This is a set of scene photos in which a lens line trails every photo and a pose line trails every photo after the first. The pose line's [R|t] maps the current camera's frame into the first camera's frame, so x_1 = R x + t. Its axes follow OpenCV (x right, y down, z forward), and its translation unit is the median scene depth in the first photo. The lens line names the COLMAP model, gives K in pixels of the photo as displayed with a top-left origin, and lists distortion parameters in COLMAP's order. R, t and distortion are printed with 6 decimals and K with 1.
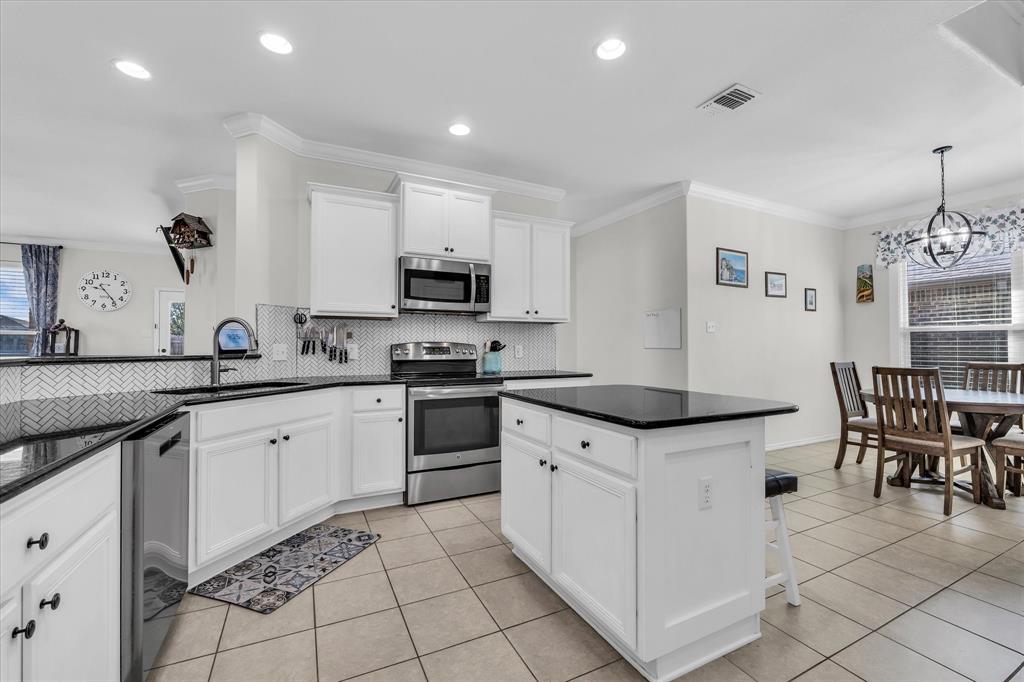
lens RADIAL K [[424.6, 0, 505.4], [0, 424.6, 340.2], [0, 0, 1]] dist [-0.011309, 0.000430]
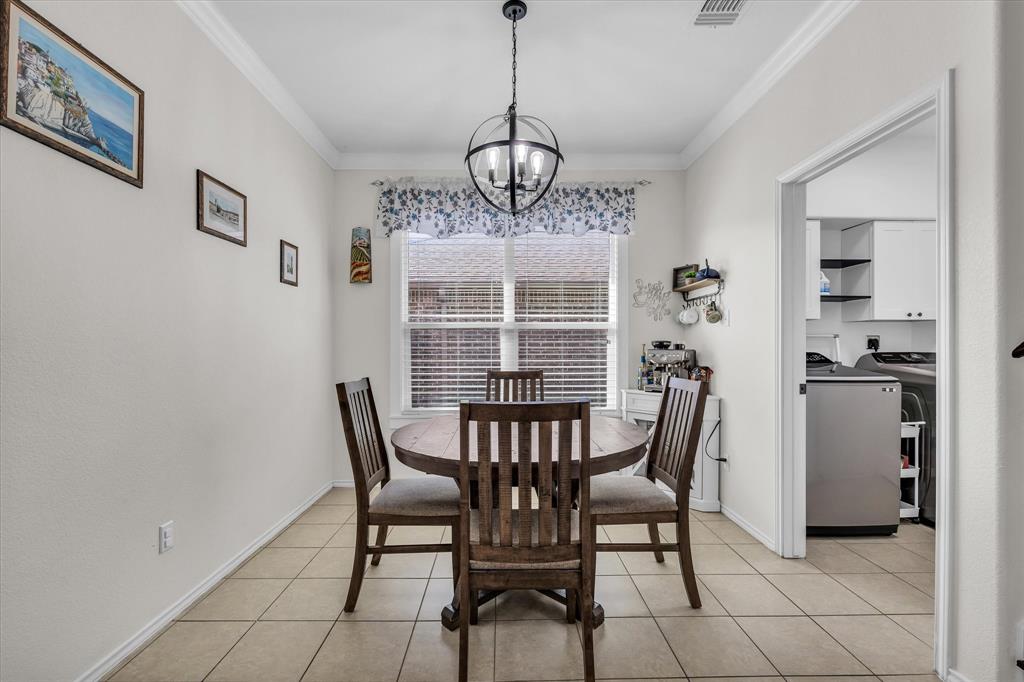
lens RADIAL K [[424.6, 0, 507.8], [0, 424.6, 346.6], [0, 0, 1]] dist [-0.011309, 0.000430]
pose [[0.423804, 0.003403, 0.905748, 0.380942], [-0.014276, 0.999894, 0.002924, 0.007863], [-0.905642, -0.014169, 0.423807, 0.560682]]
